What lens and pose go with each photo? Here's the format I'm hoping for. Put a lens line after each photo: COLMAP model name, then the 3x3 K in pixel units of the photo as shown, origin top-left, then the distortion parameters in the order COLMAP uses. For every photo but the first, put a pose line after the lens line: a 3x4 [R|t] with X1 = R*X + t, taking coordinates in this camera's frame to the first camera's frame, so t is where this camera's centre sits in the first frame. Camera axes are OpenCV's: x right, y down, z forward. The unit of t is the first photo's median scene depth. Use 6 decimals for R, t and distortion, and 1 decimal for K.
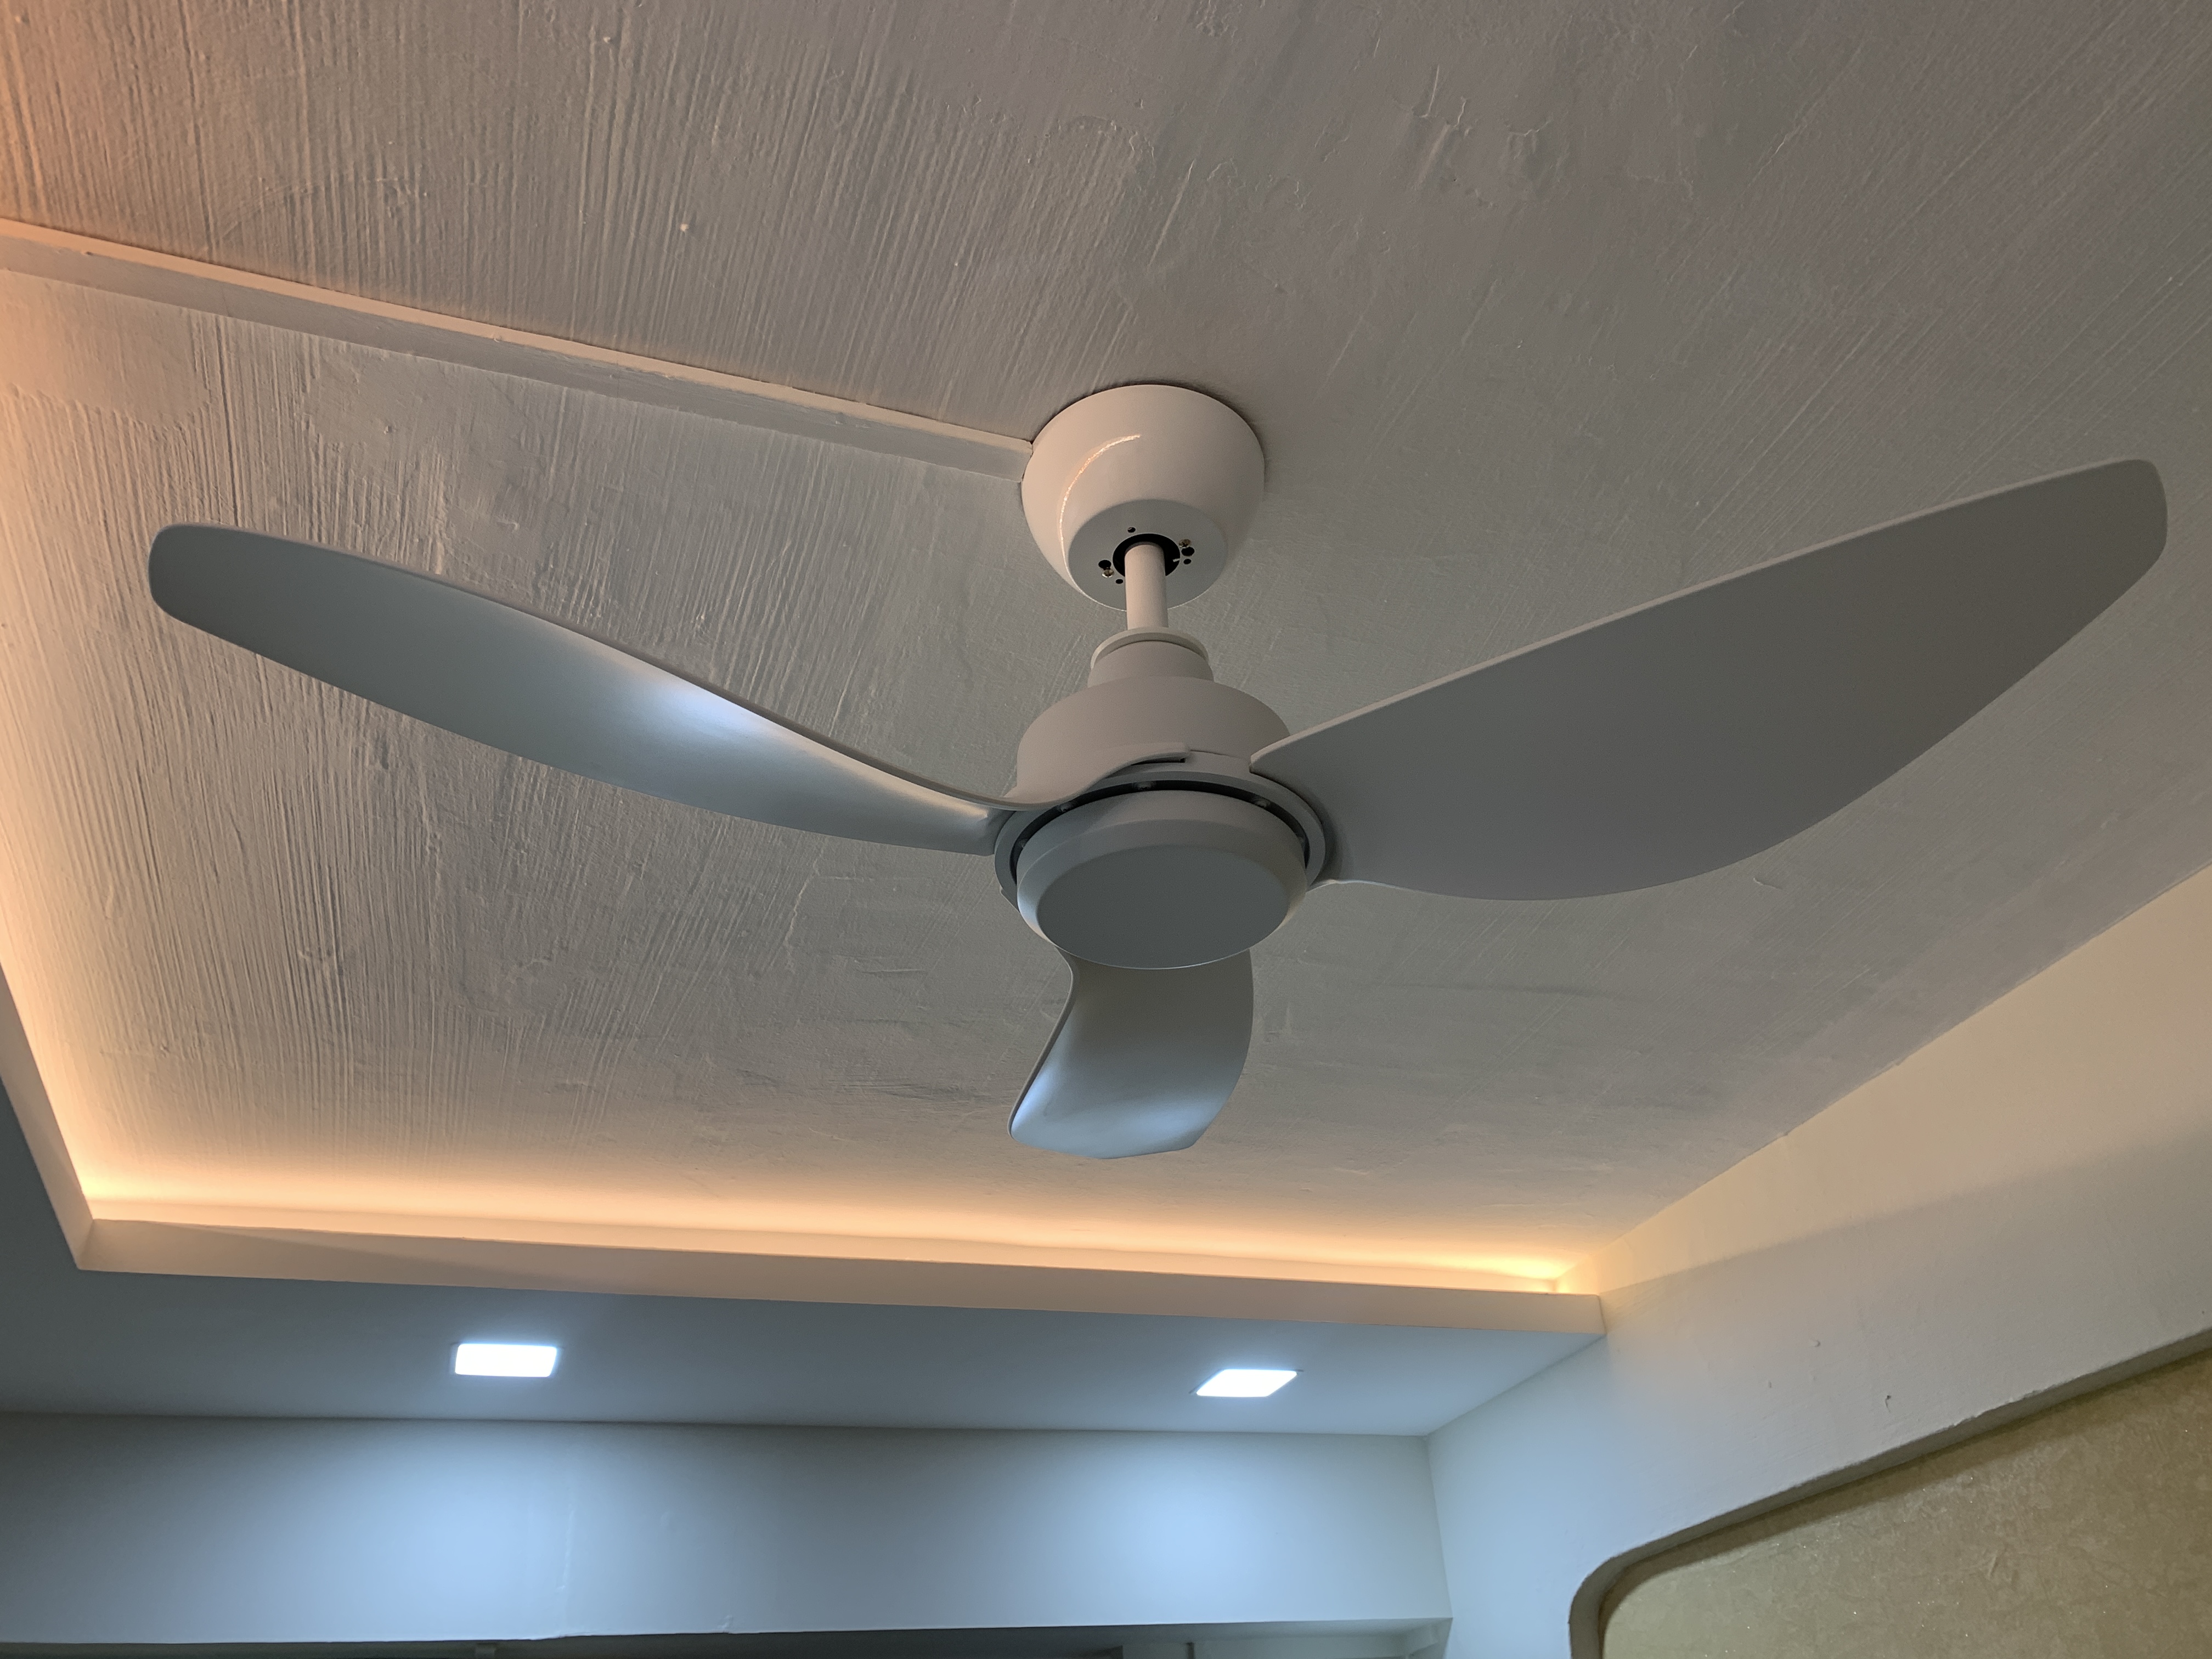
lens RADIAL K [[1712.4, 0, 1127.3], [0, 1712.4, 830.3], [0, 0, 1]] dist [0.001195, 0.002117]
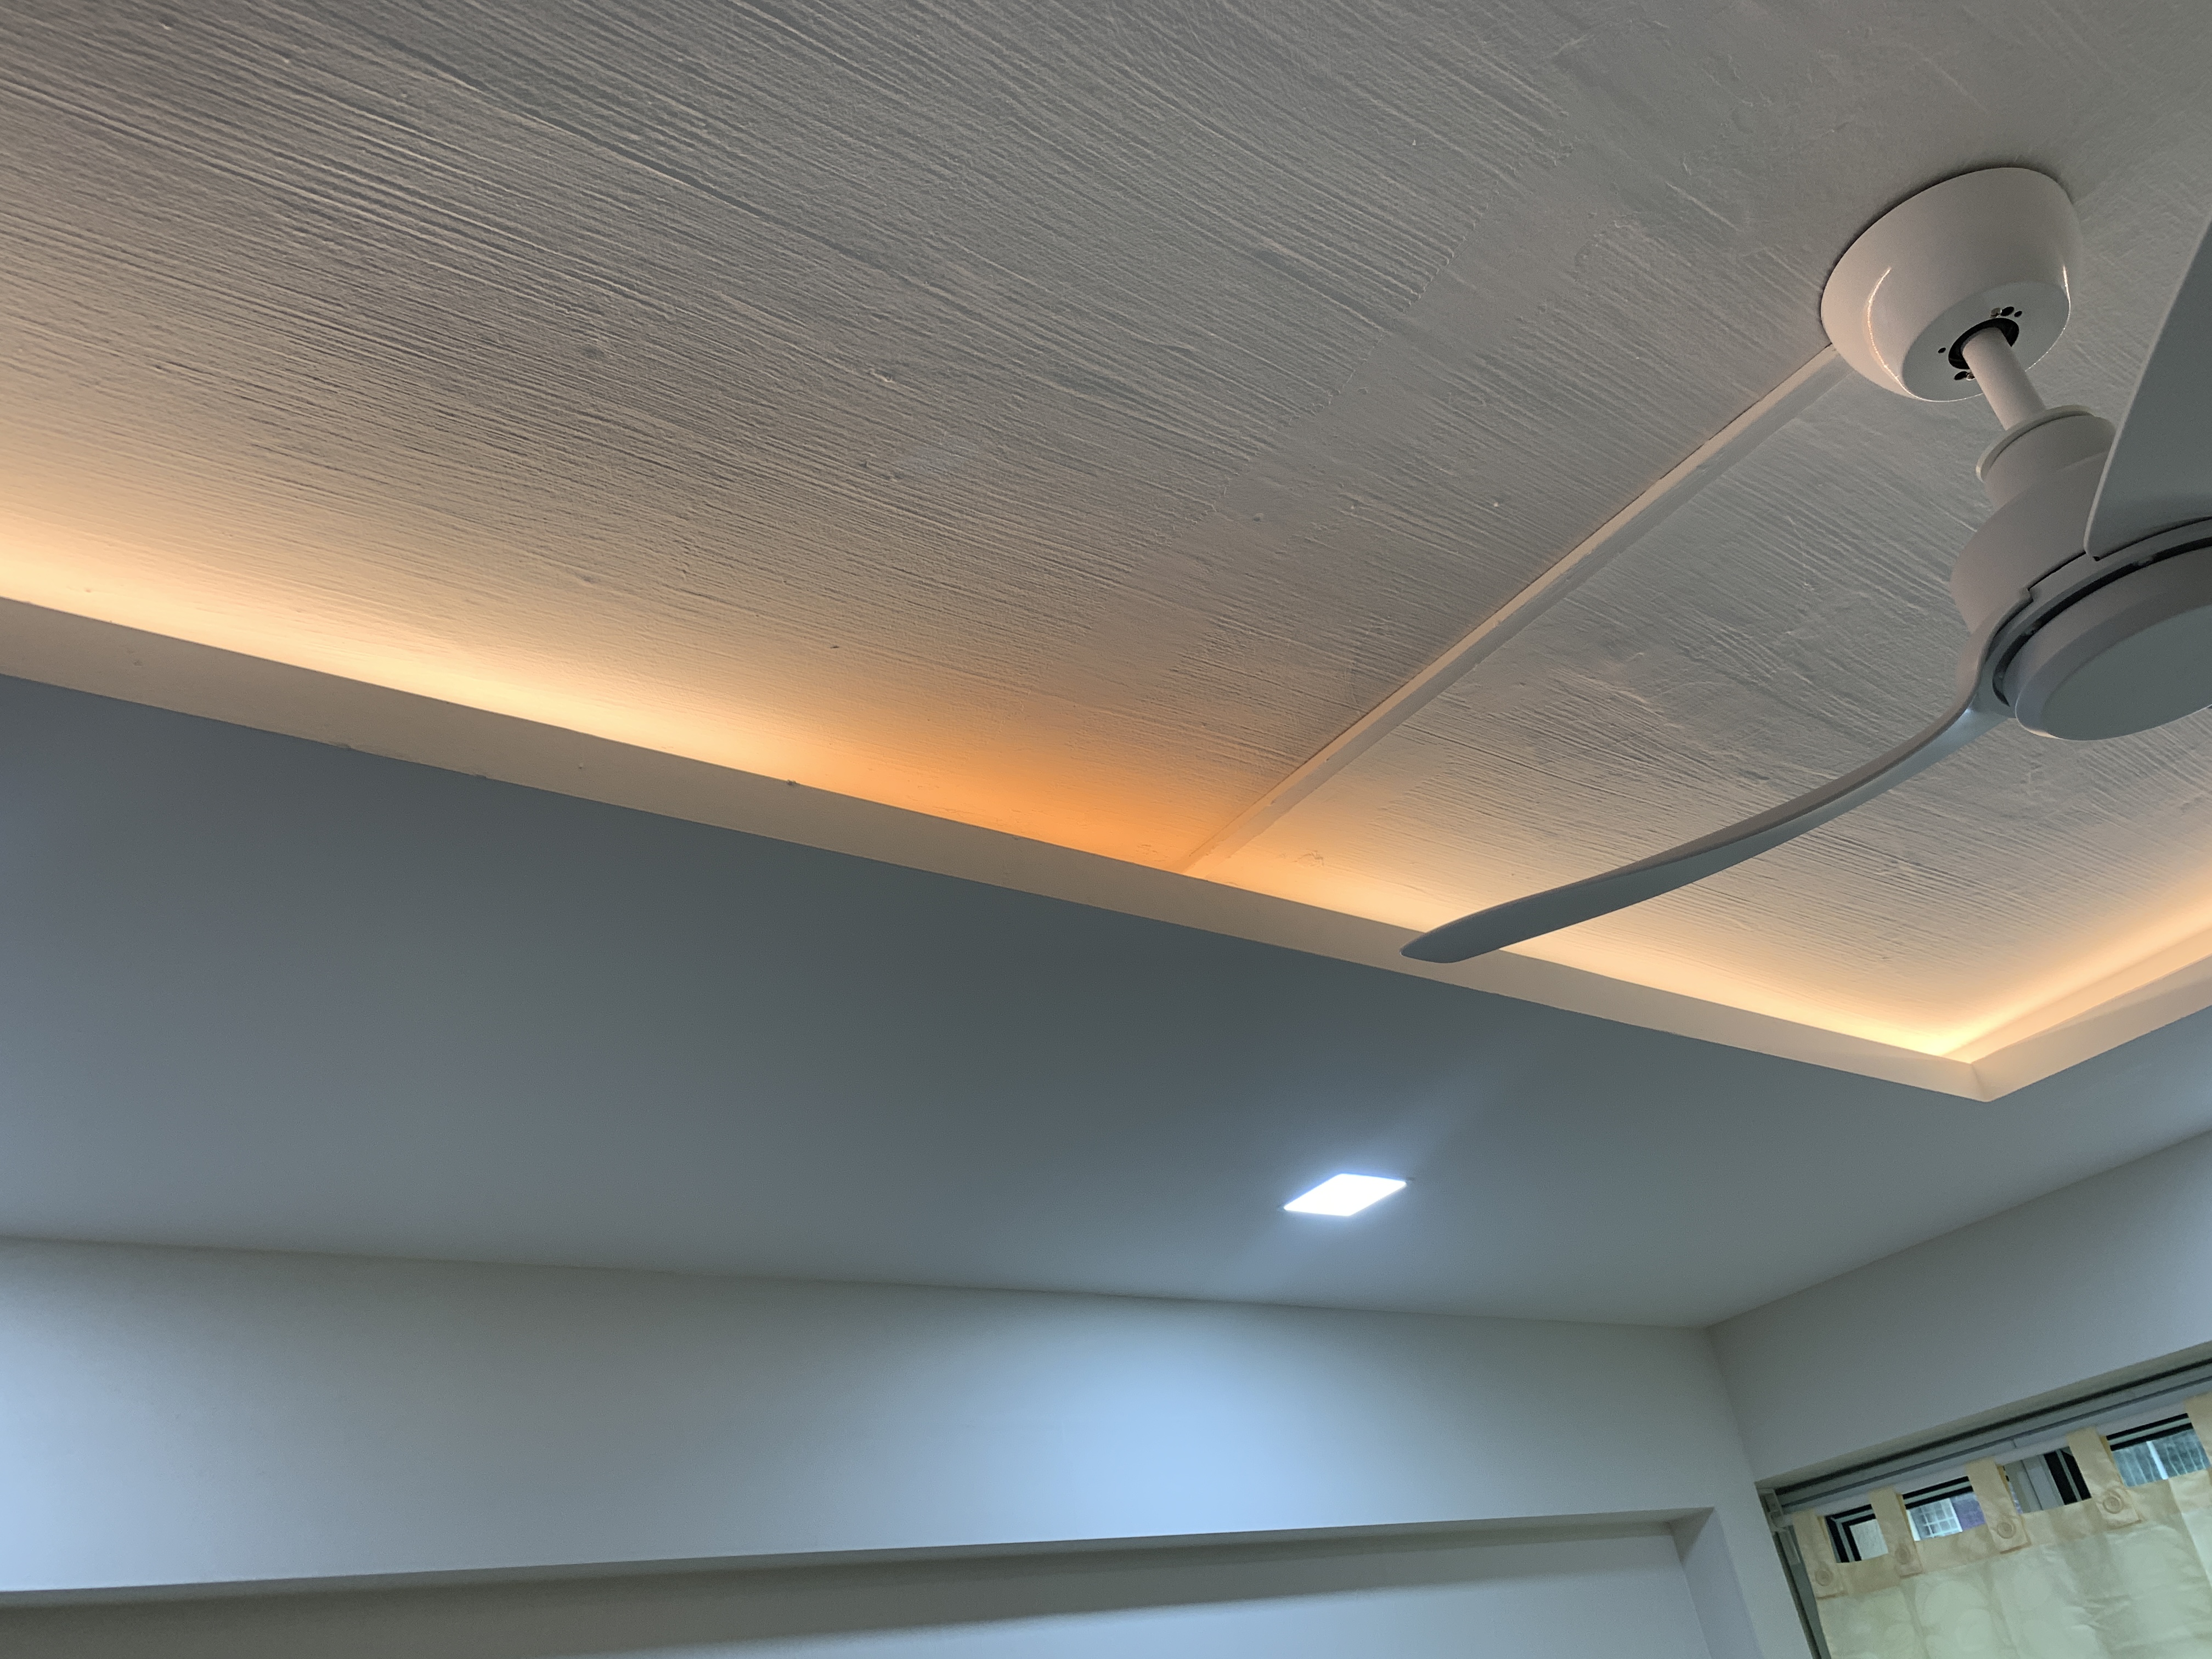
lens RADIAL K [[1704.8, 0, 1117.4], [0, 1704.8, 813.0], [0, 0, 1]] dist [-0.001512, -0.003995]
pose [[0.291033, -0.486619, -0.823712, 0.487892], [0.634222, 0.742742, -0.214702, -0.055569], [0.716284, -0.459930, 0.524787, -0.022051]]
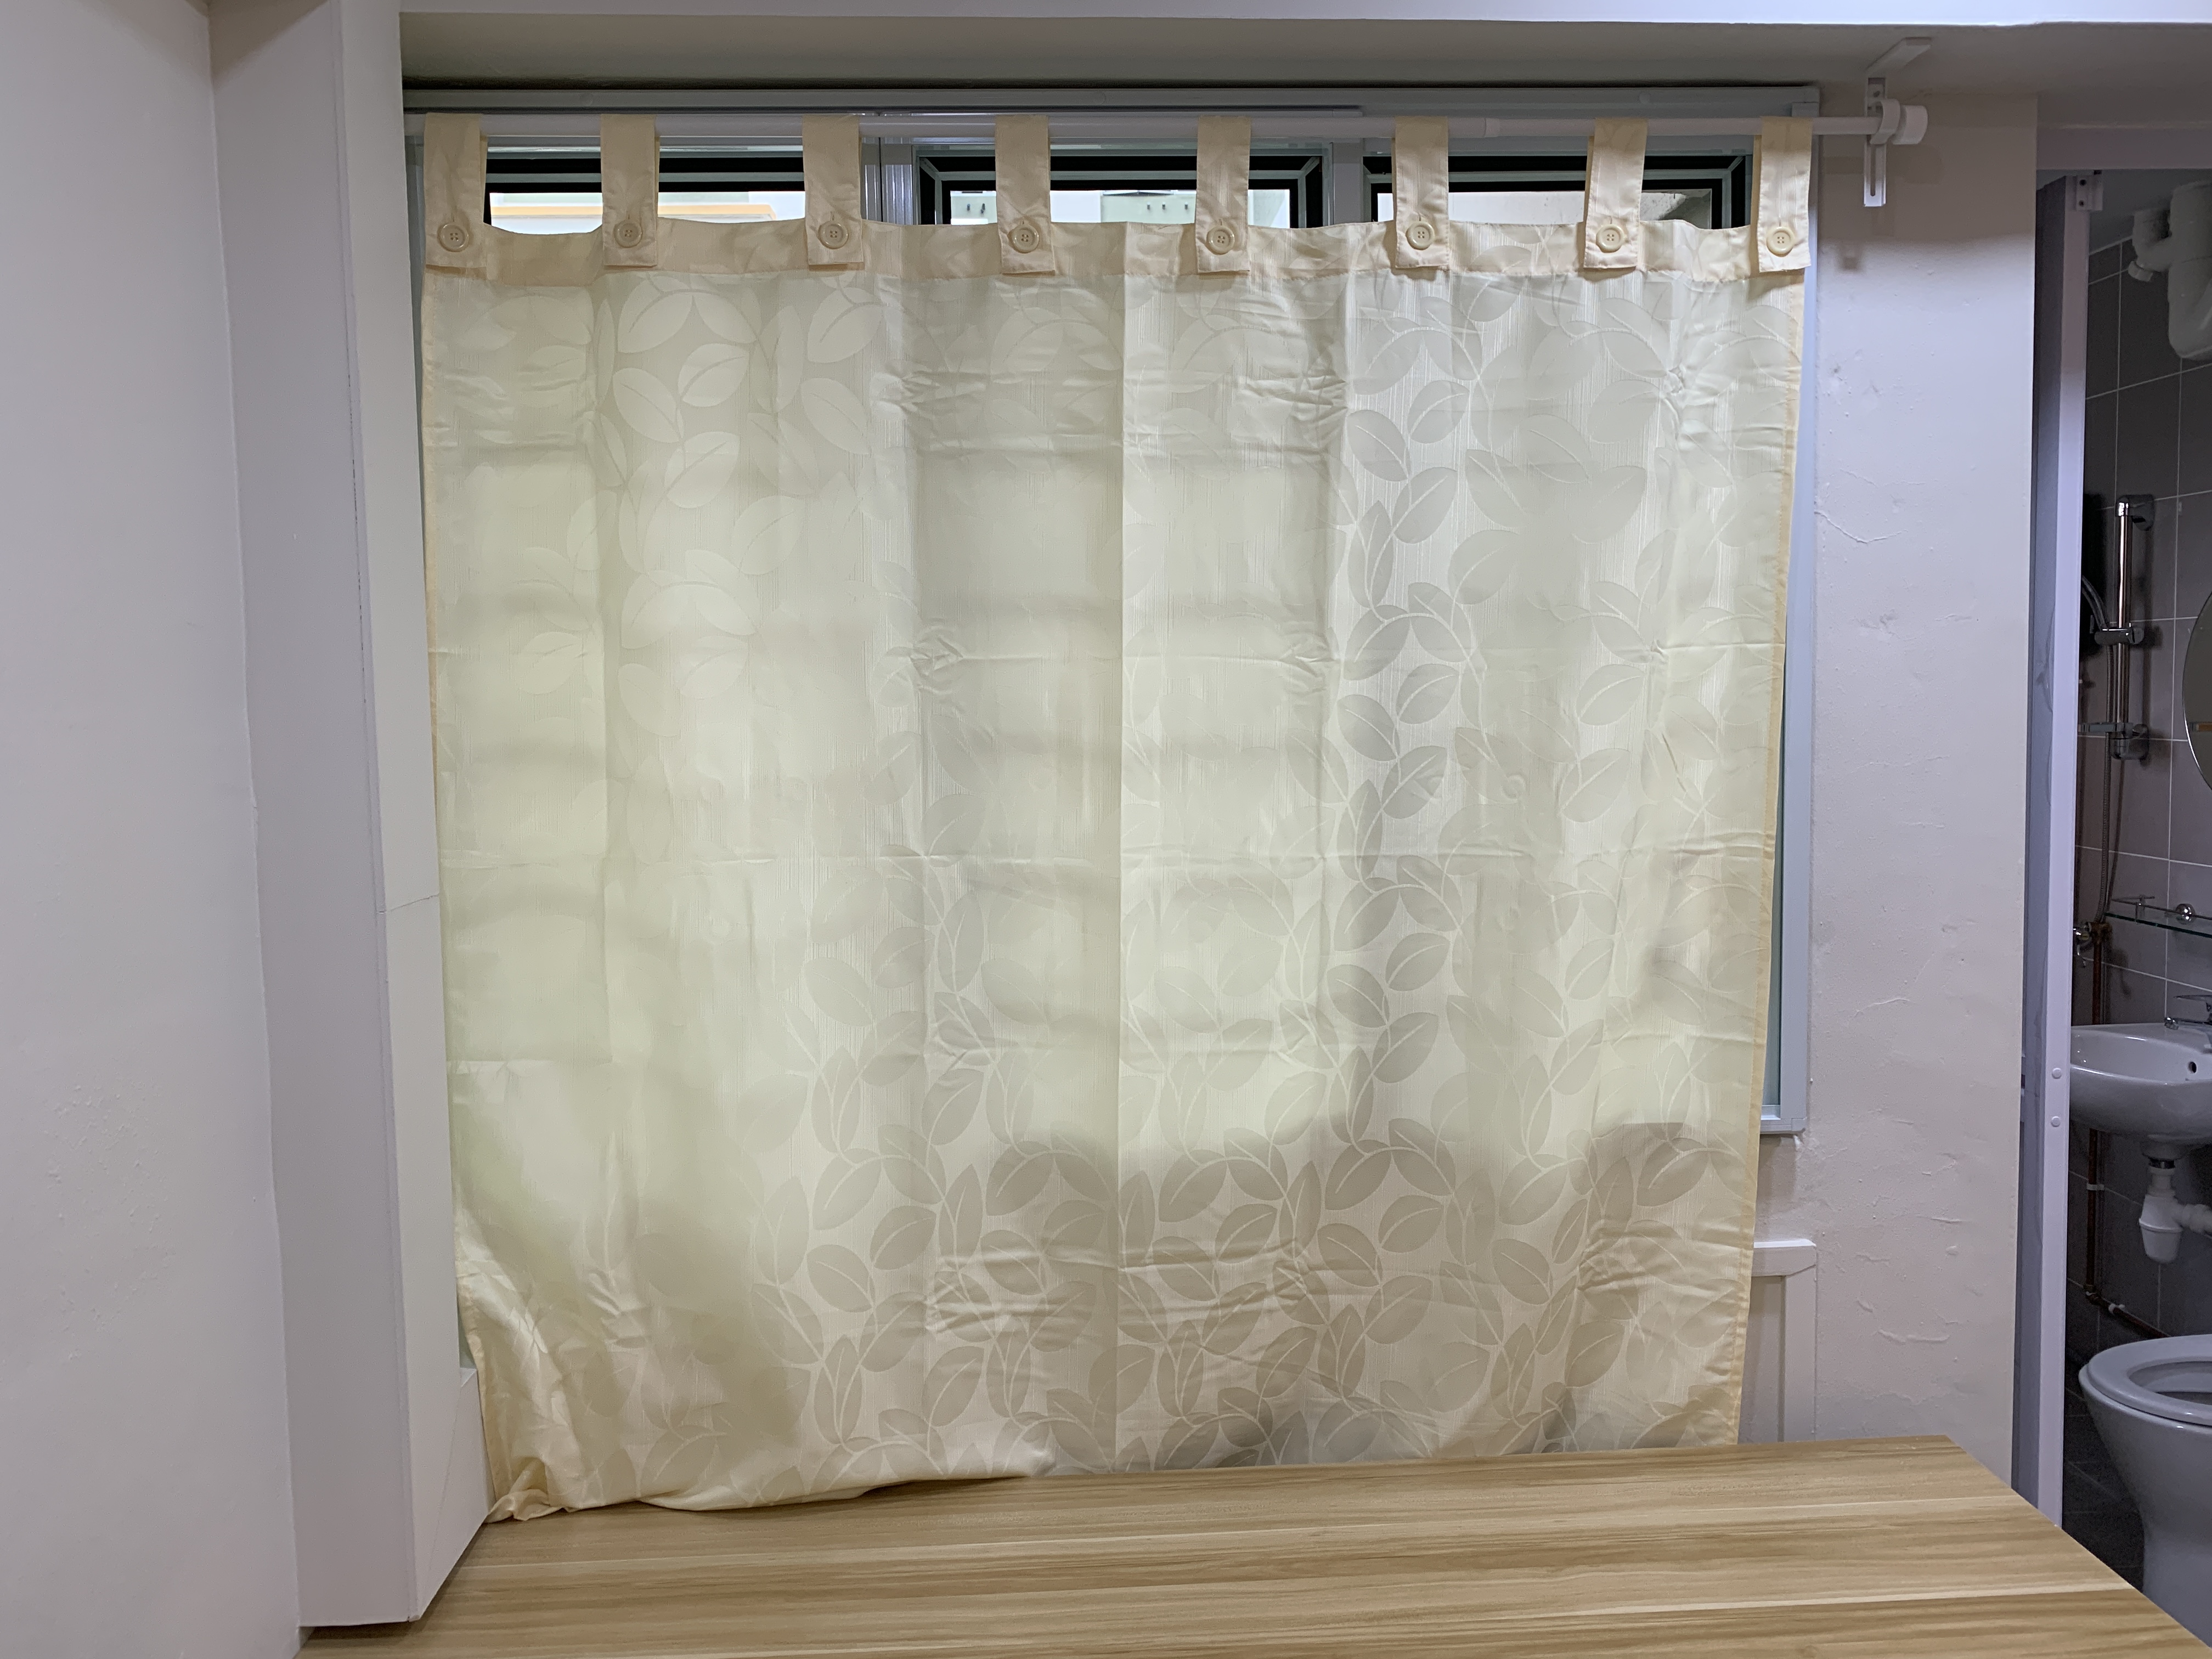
lens RADIAL K [[1696.9, 0, 1097.5], [0, 1696.9, 823.8], [0, 0, 1]] dist [0.011386, -0.004647]
pose [[0.957466, 0.073941, -0.278911, -0.866966], [0.115052, 0.788615, 0.604028, 0.491171], [0.264616, -0.610425, 0.746565, 0.363167]]
